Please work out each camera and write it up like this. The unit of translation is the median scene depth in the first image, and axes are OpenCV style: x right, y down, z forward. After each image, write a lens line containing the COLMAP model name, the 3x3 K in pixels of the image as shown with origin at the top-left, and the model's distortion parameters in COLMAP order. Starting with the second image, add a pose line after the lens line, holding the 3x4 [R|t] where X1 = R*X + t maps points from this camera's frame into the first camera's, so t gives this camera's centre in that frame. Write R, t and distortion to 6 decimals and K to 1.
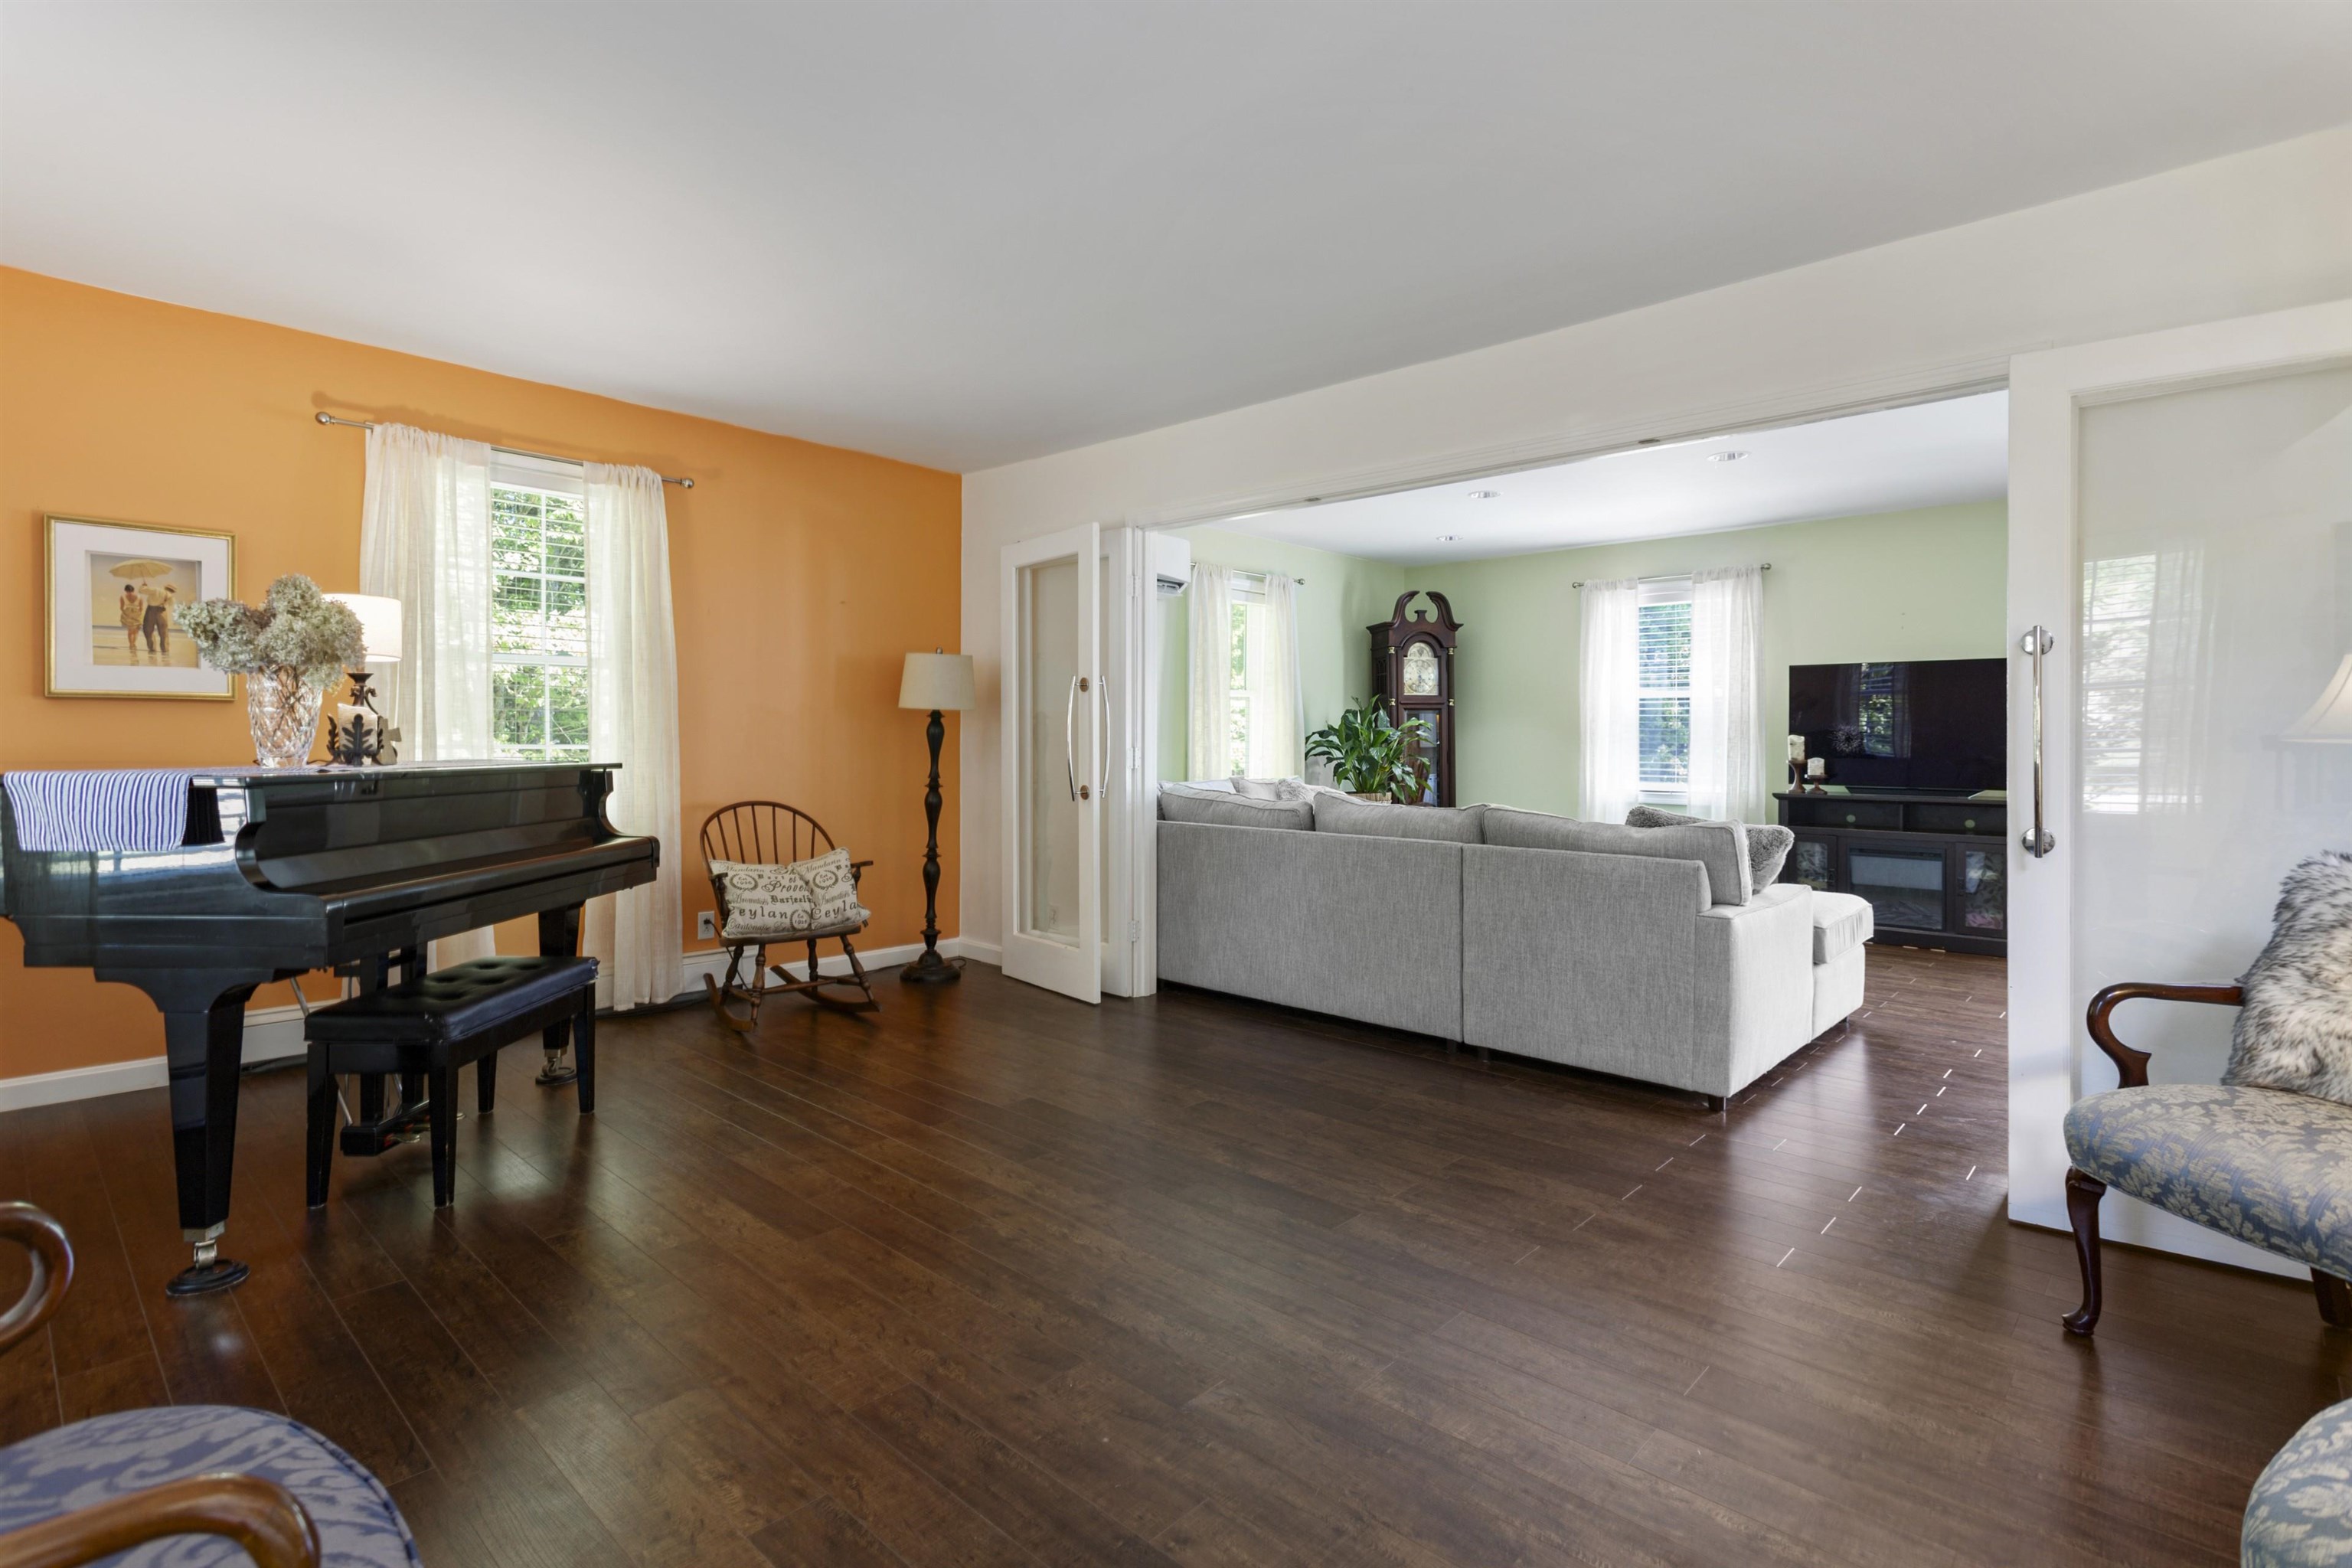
lens RADIAL K [[1143.5, 0, 1181.3], [0, 1143.5, 746.9], [0, 0, 1]] dist [0.001295, 0.003964]
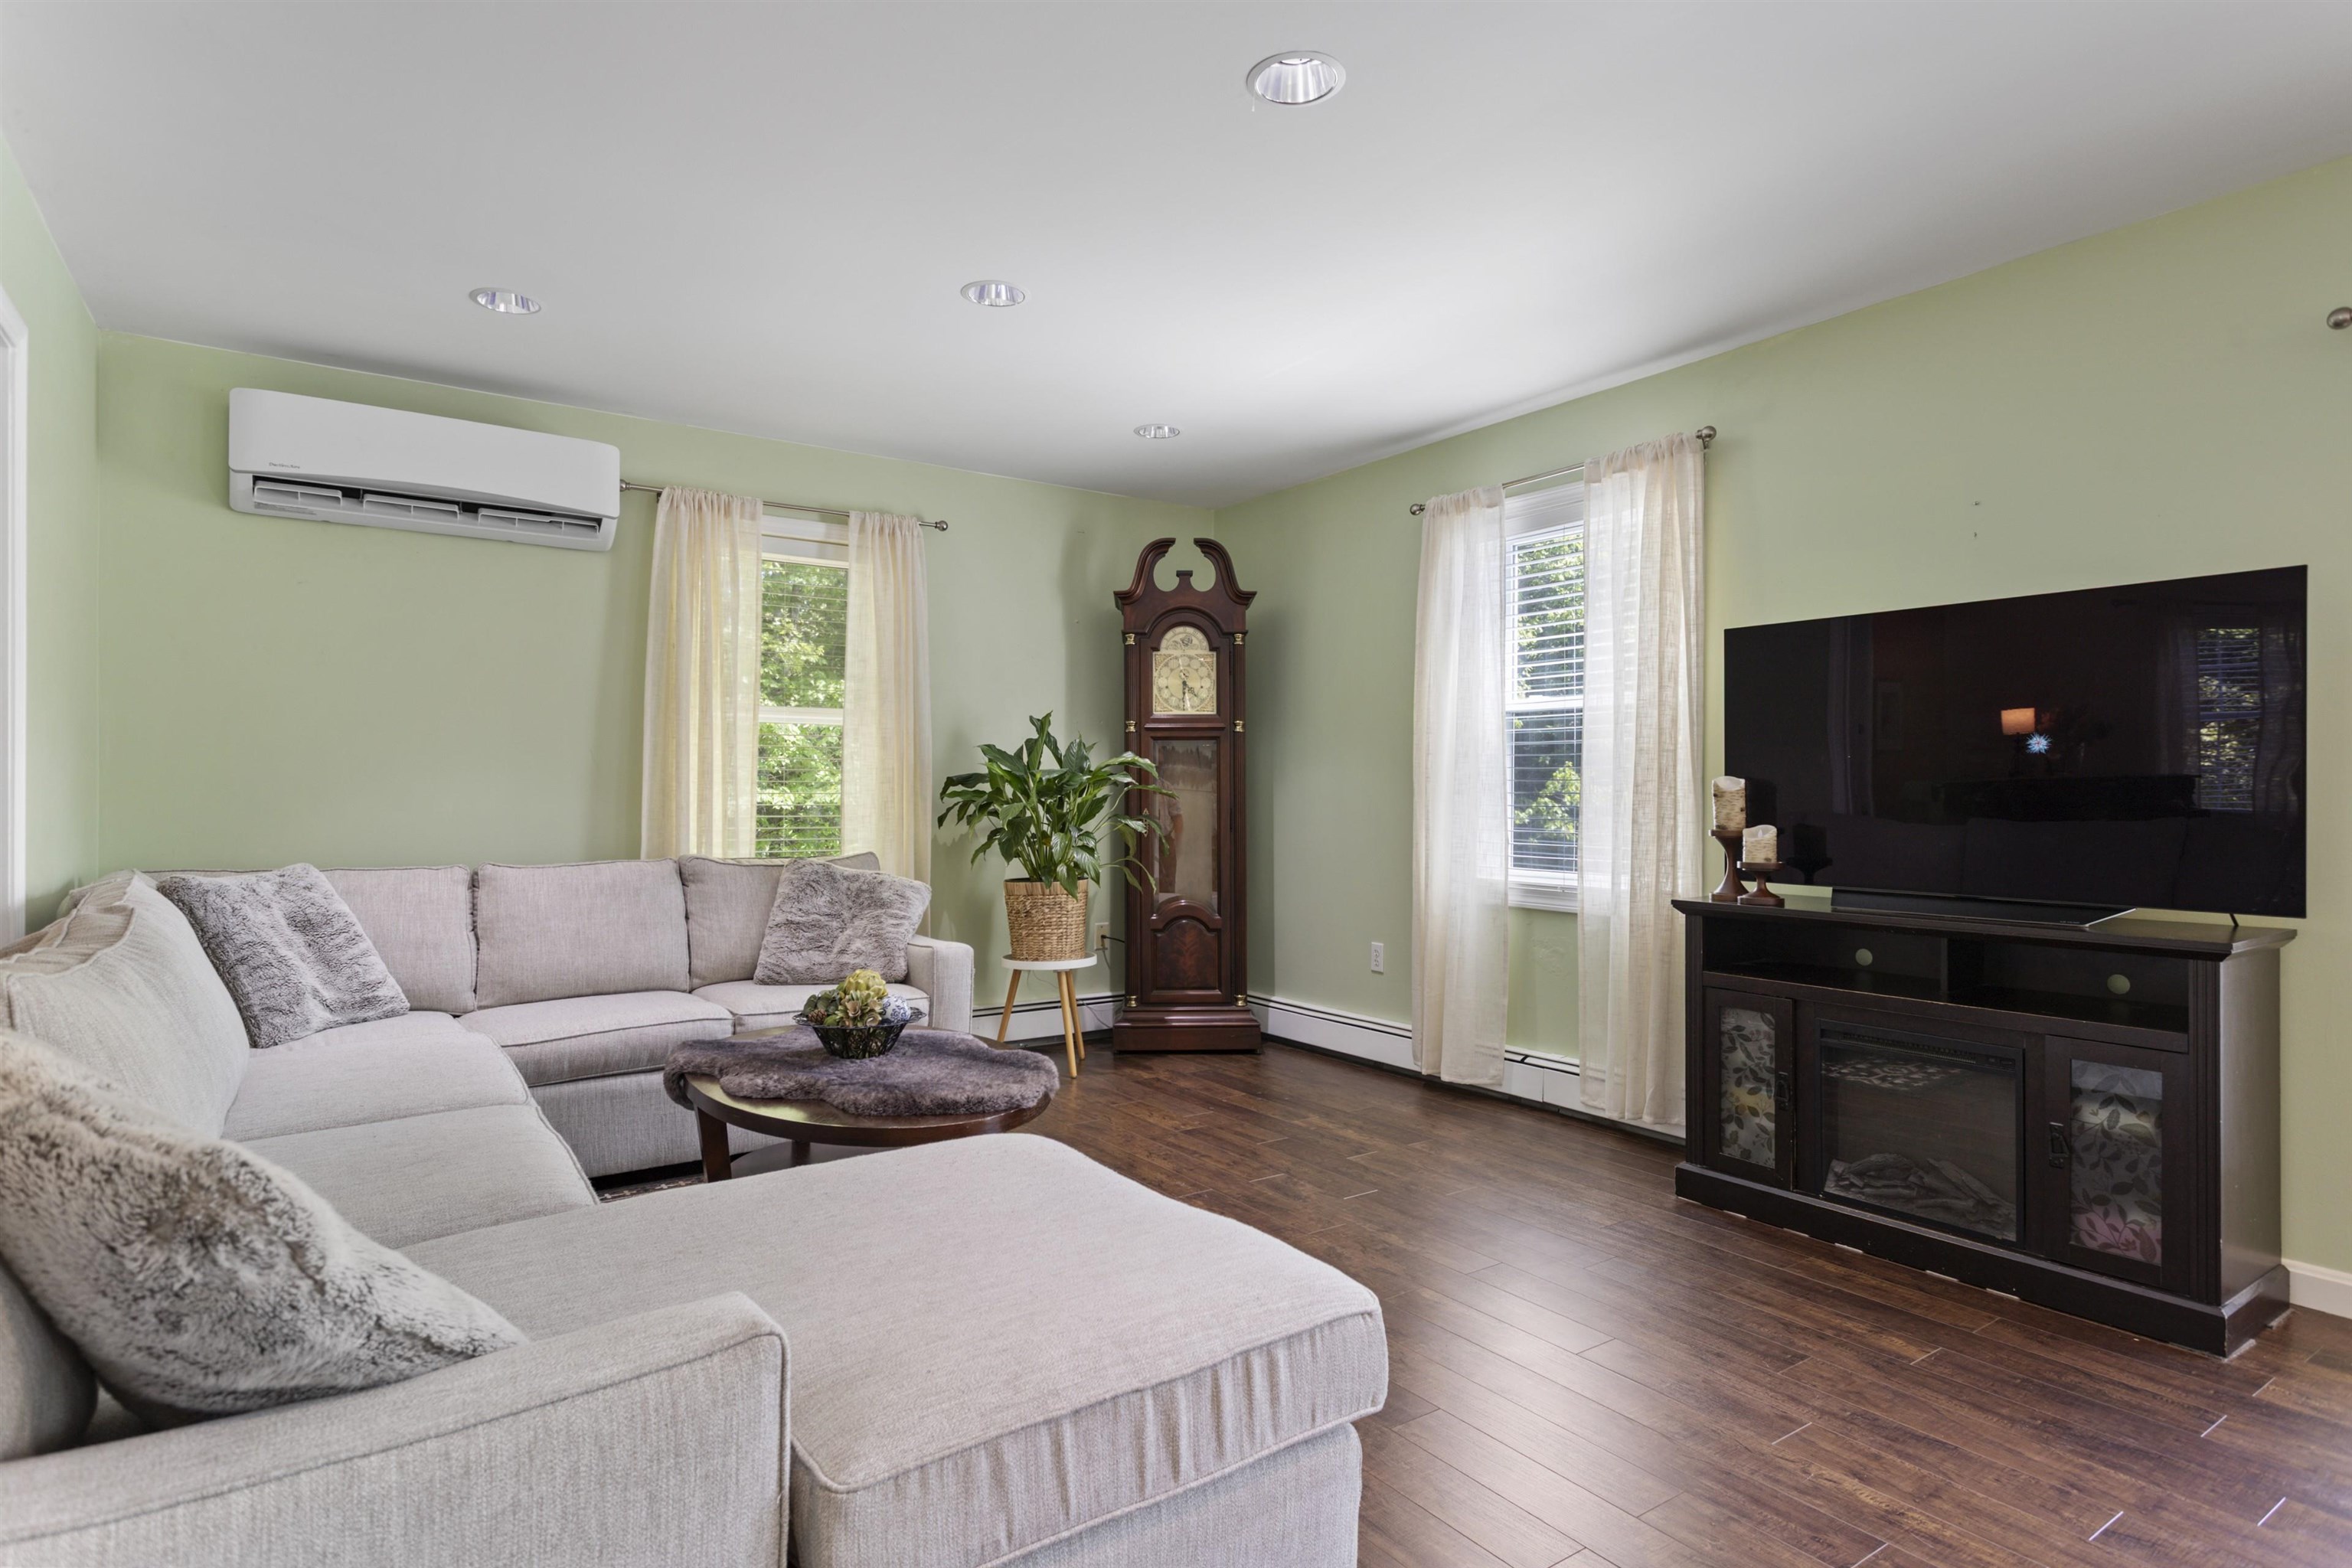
lens RADIAL K [[1259.0, 0, 1183.8], [0, 1259.0, 779.4], [0, 0, 1]] dist [0.002110, 0.003892]
pose [[0.975930, -0.004159, -0.218044, 0.715682], [0.000168, 0.999832, -0.018319, 0.000704], [0.218084, 0.017841, 0.975767, 0.742460]]
